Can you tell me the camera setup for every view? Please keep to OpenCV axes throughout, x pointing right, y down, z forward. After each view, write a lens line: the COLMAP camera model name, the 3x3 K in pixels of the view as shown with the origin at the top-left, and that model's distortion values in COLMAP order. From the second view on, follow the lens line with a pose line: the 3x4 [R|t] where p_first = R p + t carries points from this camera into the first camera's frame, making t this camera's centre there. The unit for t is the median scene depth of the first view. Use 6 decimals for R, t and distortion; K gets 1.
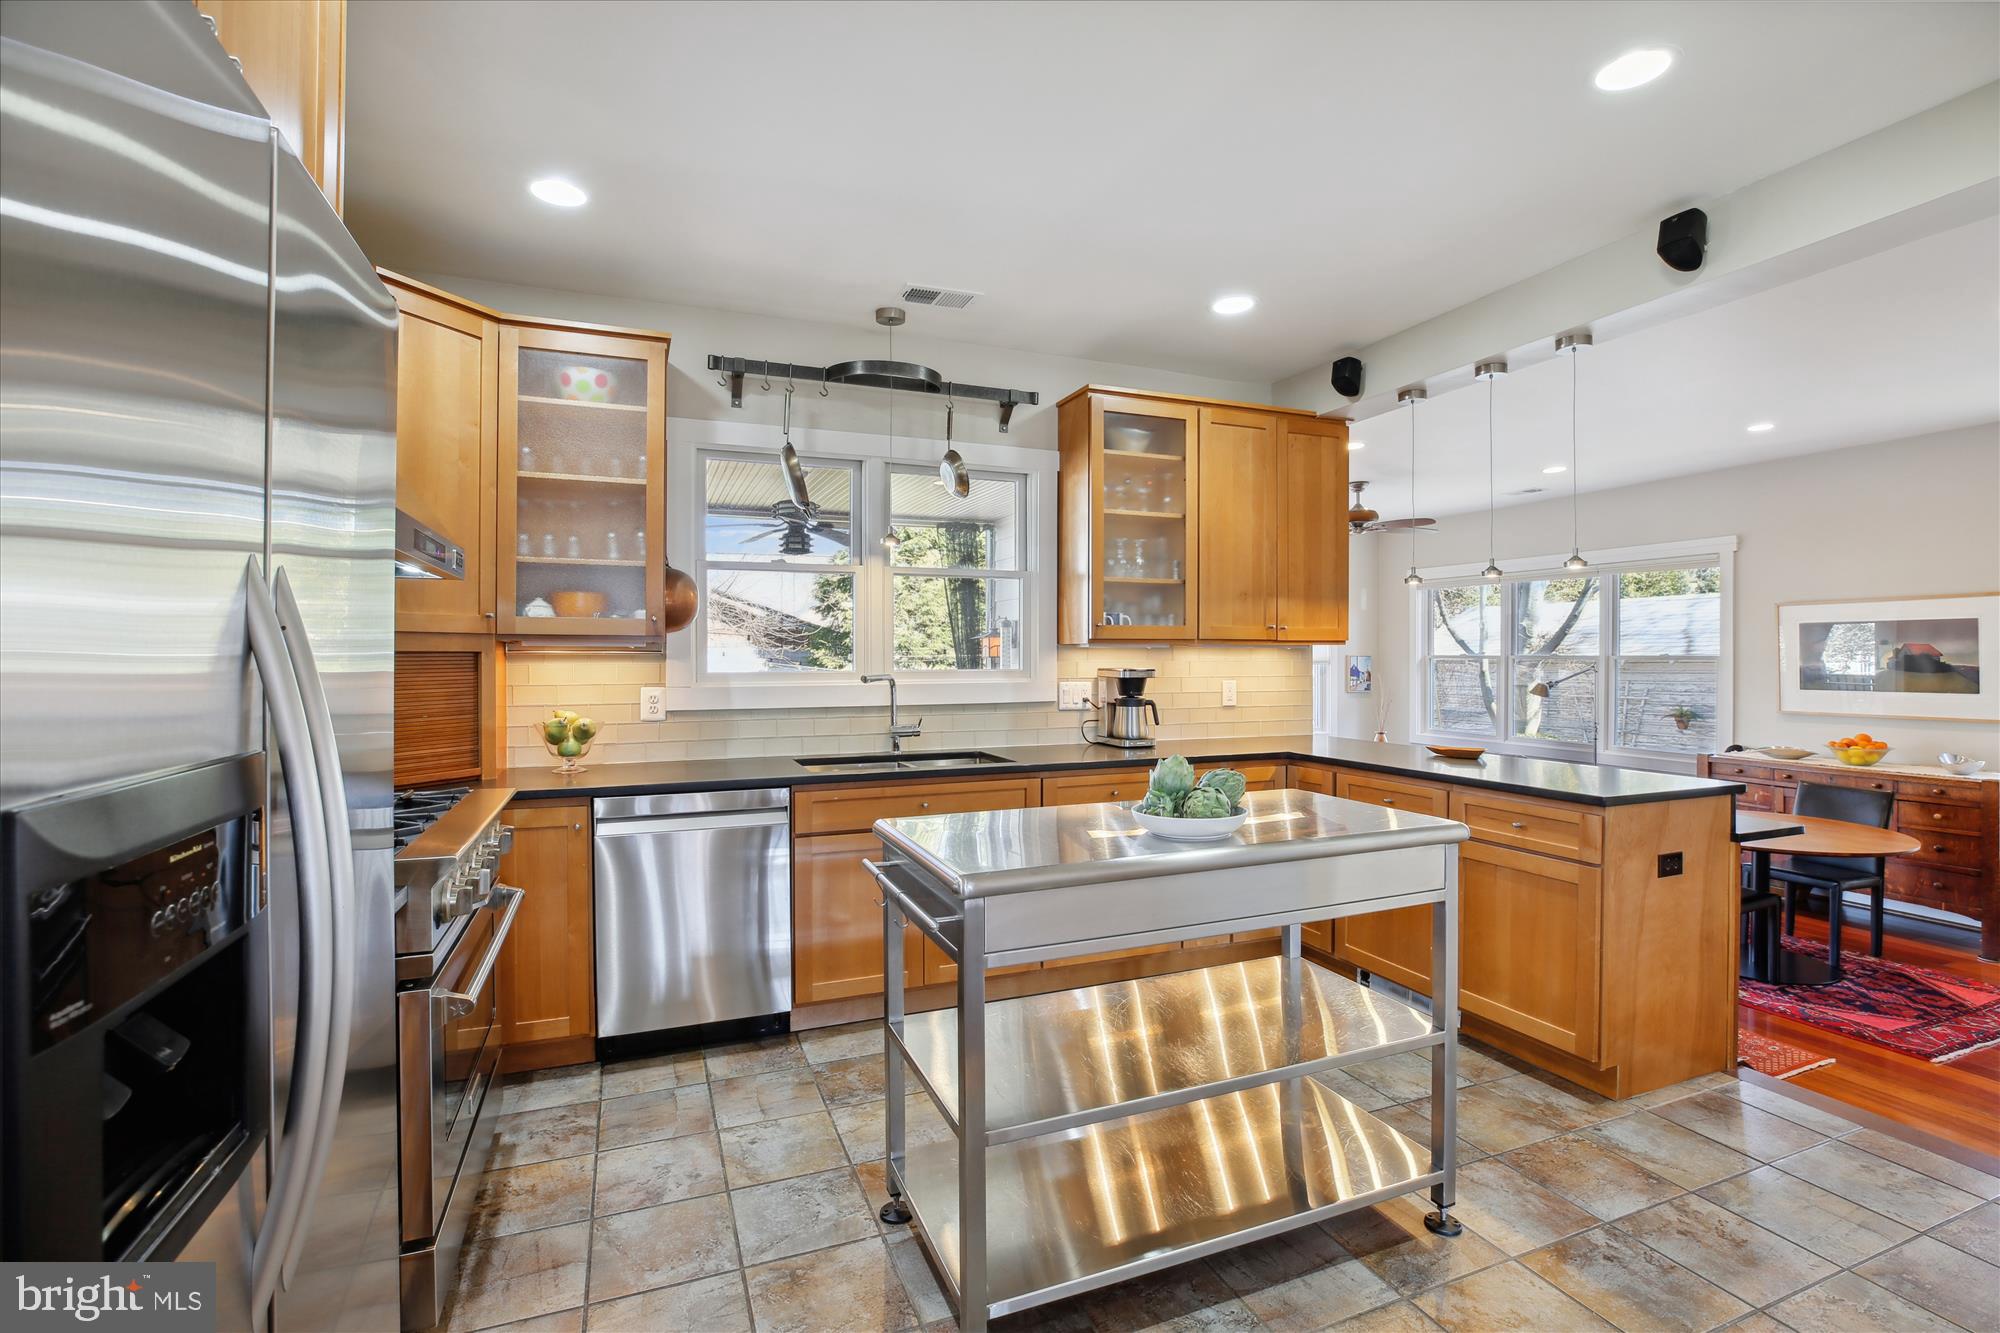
lens RADIAL K [[910.8, 0, 1002.9], [0, 910.8, 663.3], [0, 0, 1]] dist [-0.012396, 0.004964]
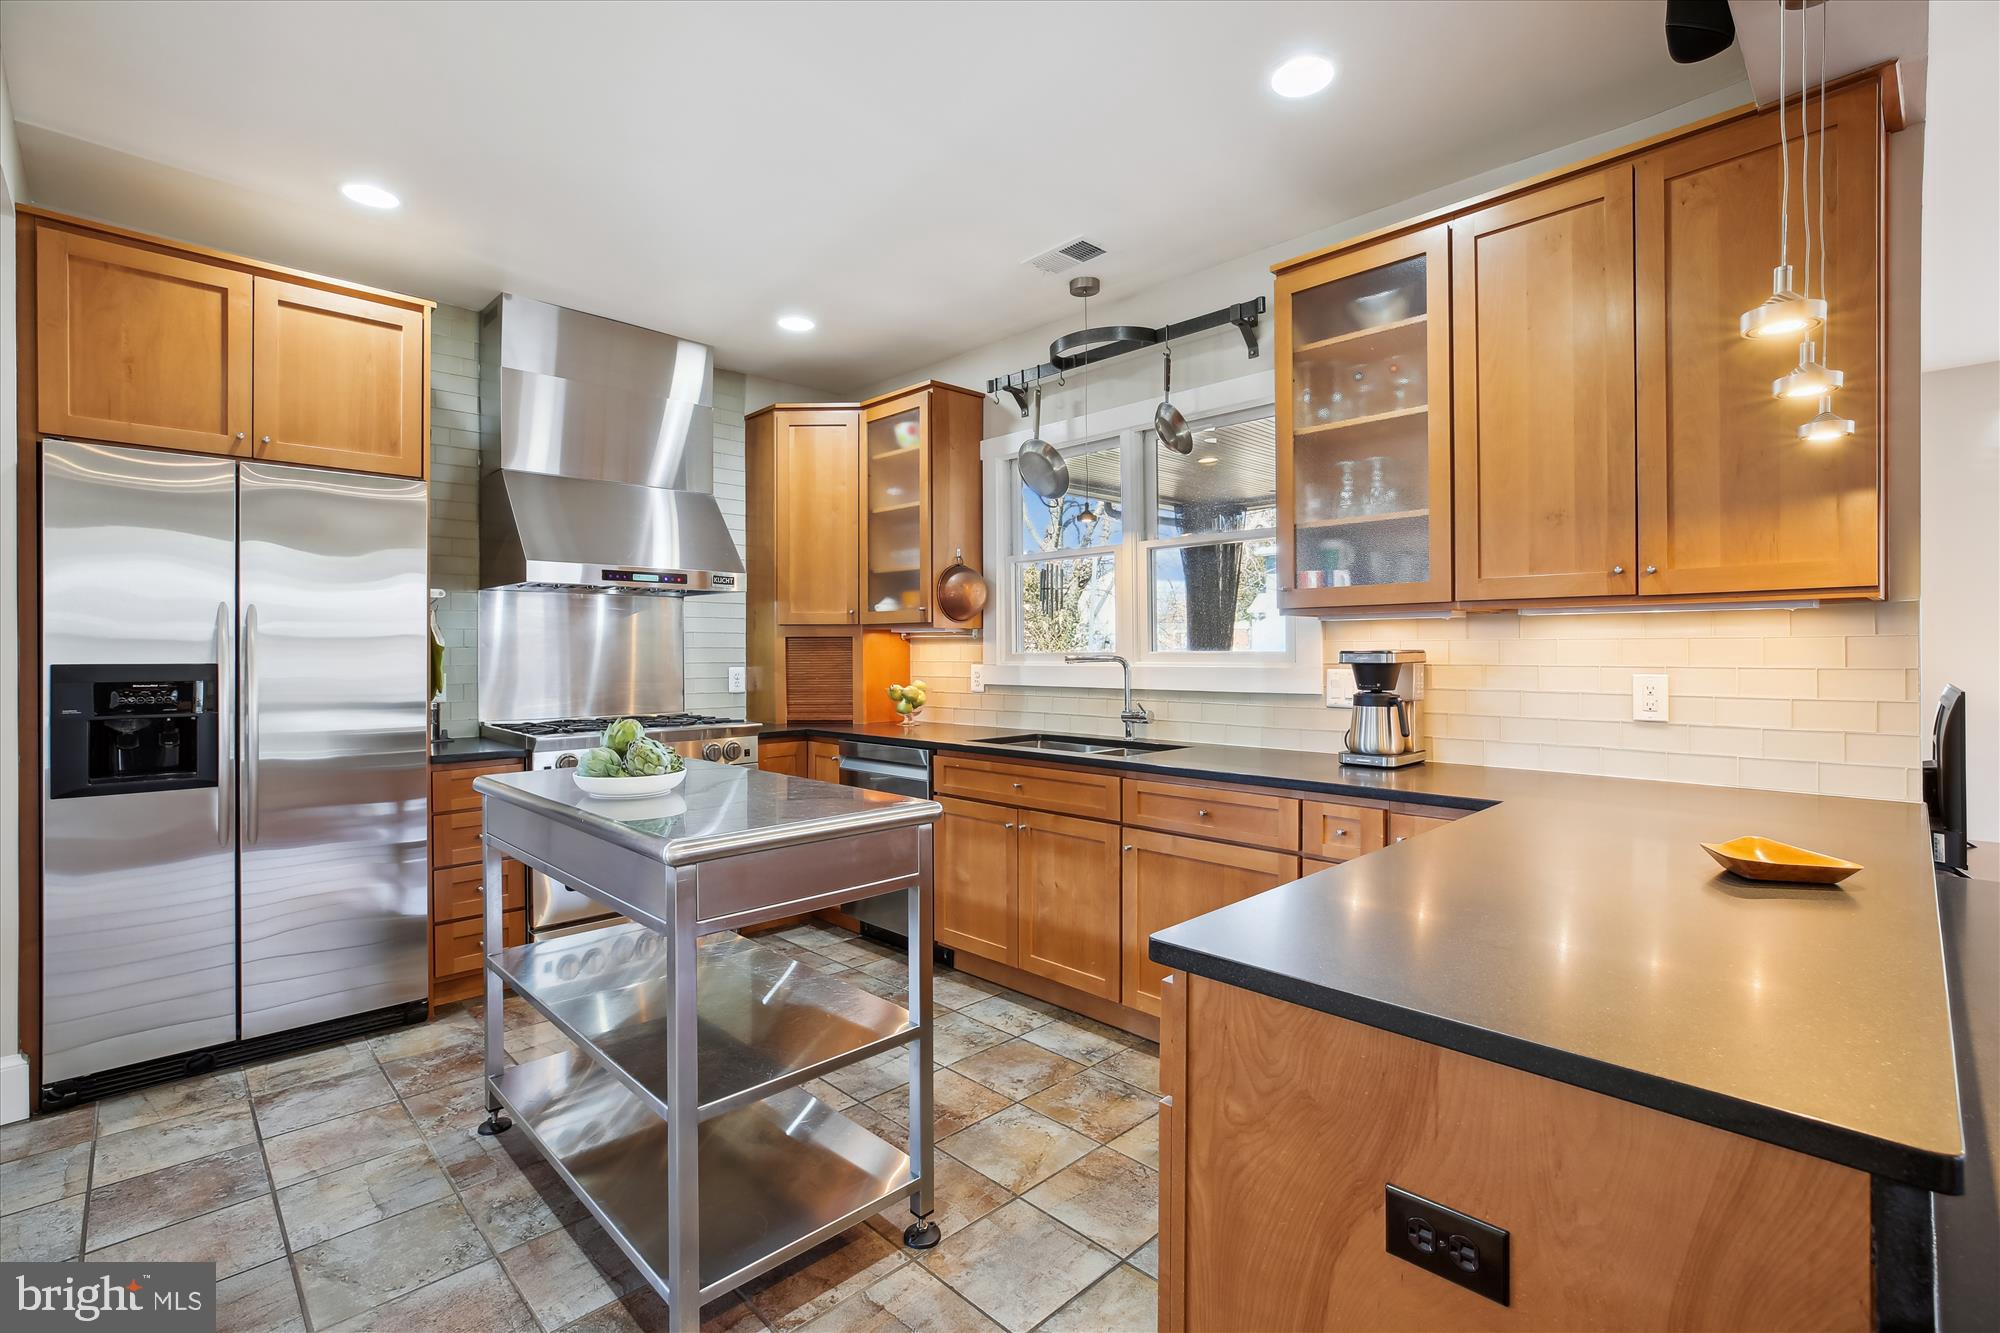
lens RADIAL K [[910.8, 0, 1007.1], [0, 910.8, 650.3], [0, 0, 1]] dist [-0.012396, 0.004964]
pose [[0.386507, 0.001933, -0.922285, 0.725279], [-0.002655, 0.999996, 0.000983, 0.006532], [0.922283, 0.002069, 0.386510, 0.539030]]
